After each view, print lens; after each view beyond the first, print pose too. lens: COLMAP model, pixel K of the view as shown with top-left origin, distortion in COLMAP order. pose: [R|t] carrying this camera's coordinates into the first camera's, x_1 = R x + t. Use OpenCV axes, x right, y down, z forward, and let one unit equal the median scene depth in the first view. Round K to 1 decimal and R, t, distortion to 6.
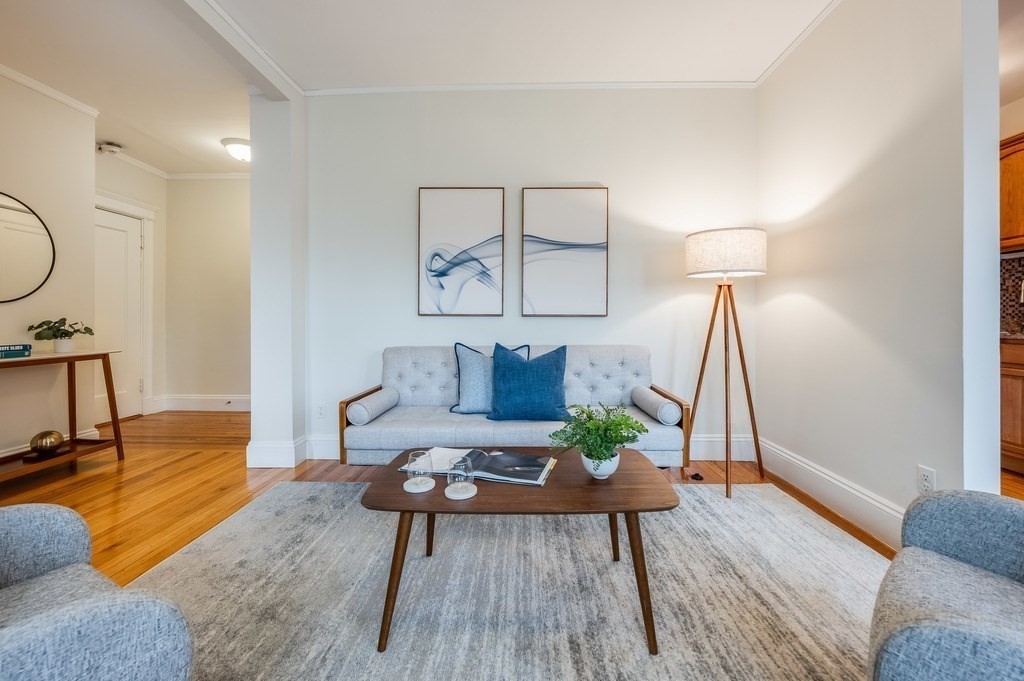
lens RADIAL K [[431.5, 0, 511.1], [0, 431.5, 321.3], [0, 0, 1]] dist [-0.012300, -0.000005]
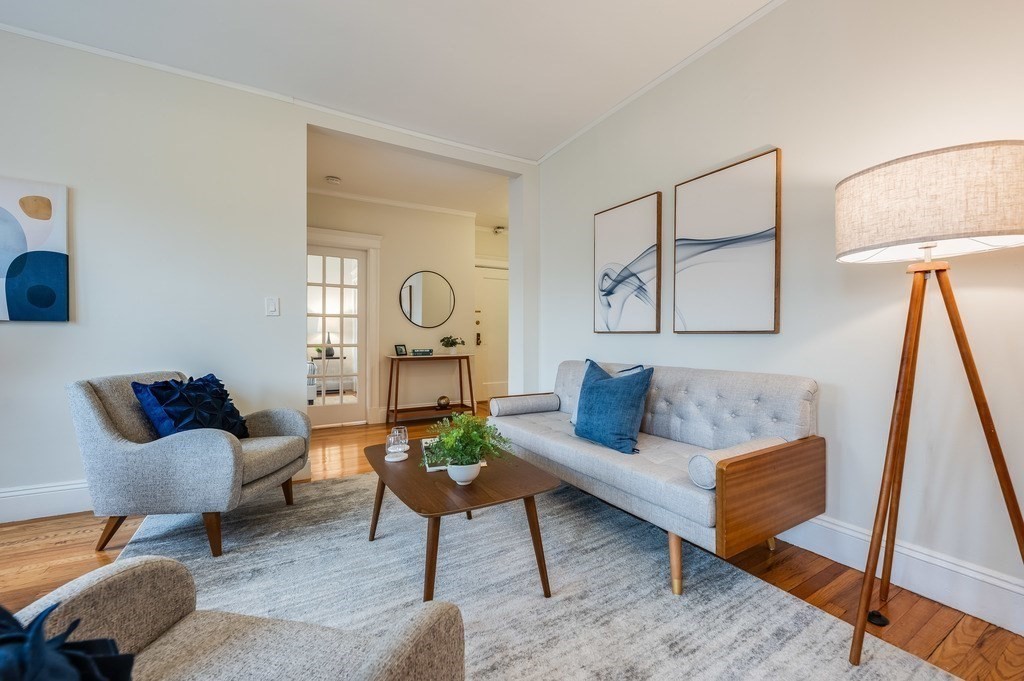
lens RADIAL K [[421.0, 0, 511.5], [0, 421.0, 337.0], [0, 0, 1]] dist [0.000623, 0.000044]
pose [[0.519437, 0.002806, -0.854504, 0.583722], [-0.005922, 0.999982, -0.000316, -0.001695], [0.854488, 0.005225, 0.519444, 0.273870]]
